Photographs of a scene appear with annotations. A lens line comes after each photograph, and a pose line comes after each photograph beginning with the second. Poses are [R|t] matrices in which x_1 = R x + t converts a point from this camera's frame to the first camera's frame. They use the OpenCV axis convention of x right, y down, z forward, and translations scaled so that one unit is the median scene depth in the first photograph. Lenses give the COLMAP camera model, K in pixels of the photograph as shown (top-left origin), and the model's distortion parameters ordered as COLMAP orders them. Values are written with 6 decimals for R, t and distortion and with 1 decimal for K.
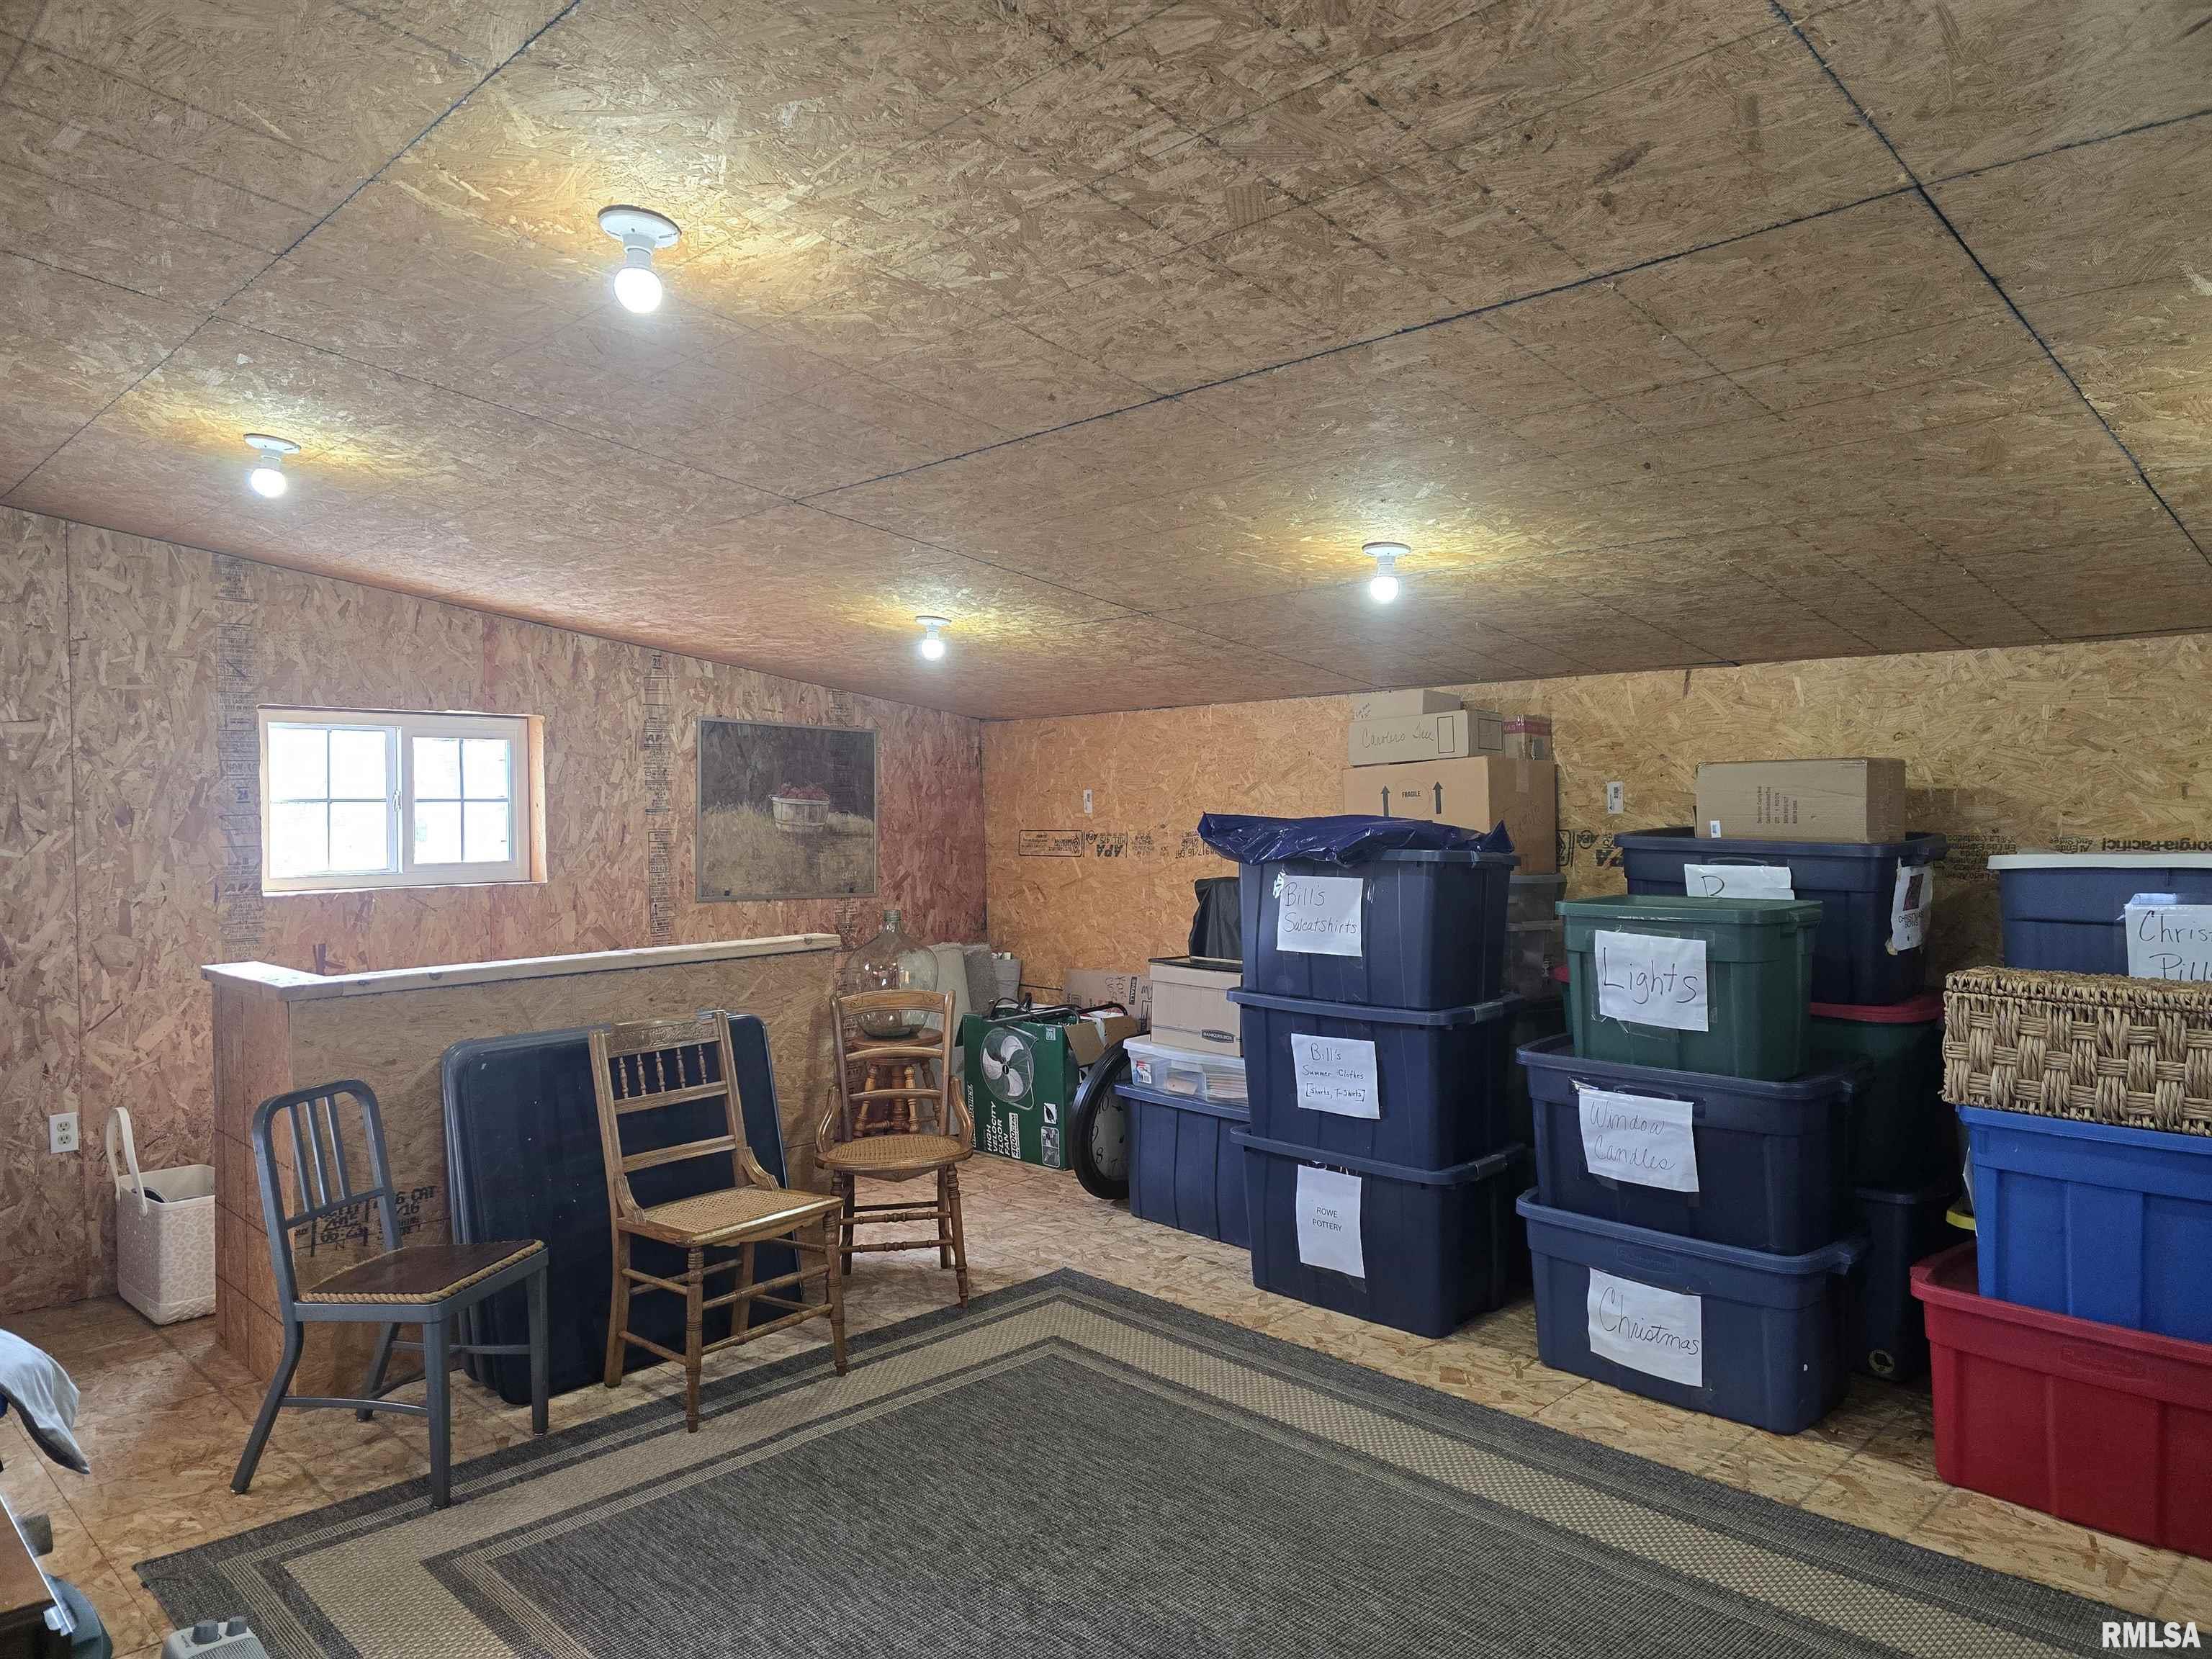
lens RADIAL K [[1483.9, 0, 1110.6], [0, 1483.9, 821.6], [0, 0, 1]] dist [0.076222, -0.077844]
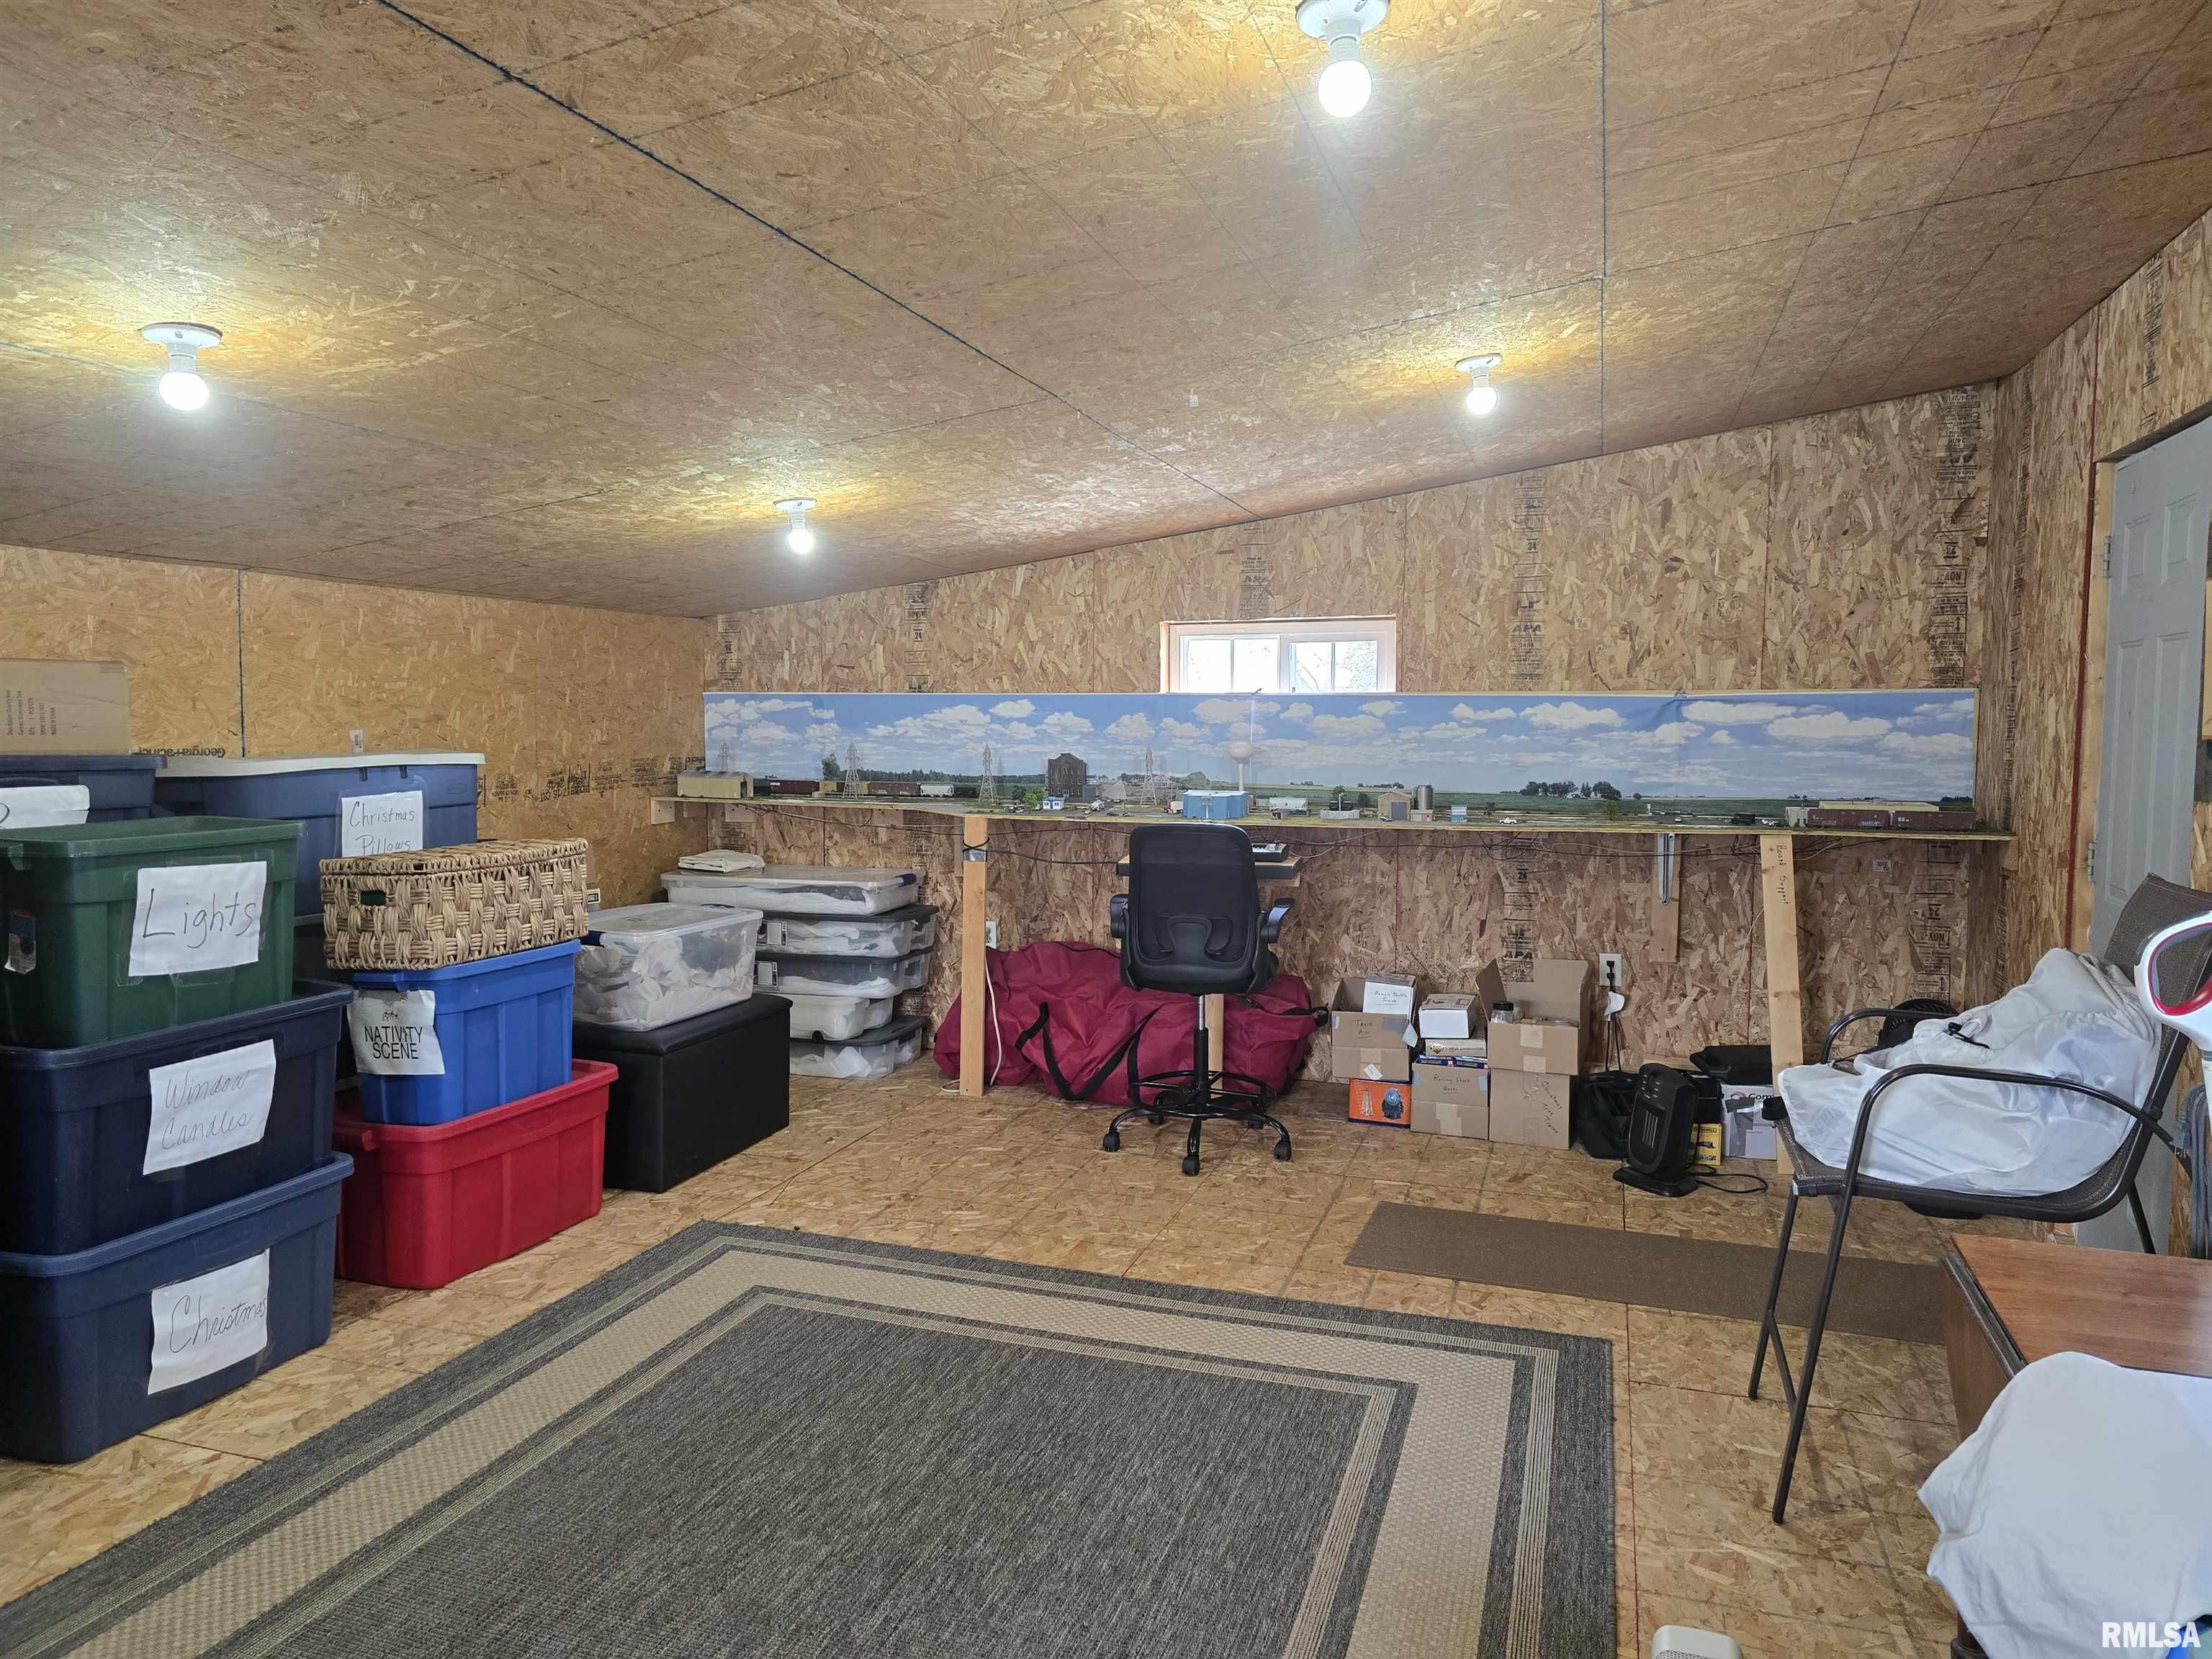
lens RADIAL K [[1483.9, 0, 1110.6], [0, 1483.9, 821.6], [0, 0, 1]] dist [0.076222, -0.077844]
pose [[-0.454160, -0.053289, 0.889325, -0.627721], [0.012414, 0.997734, 0.066125, 0.001189], [-0.890834, 0.041072, -0.452469, 0.922015]]
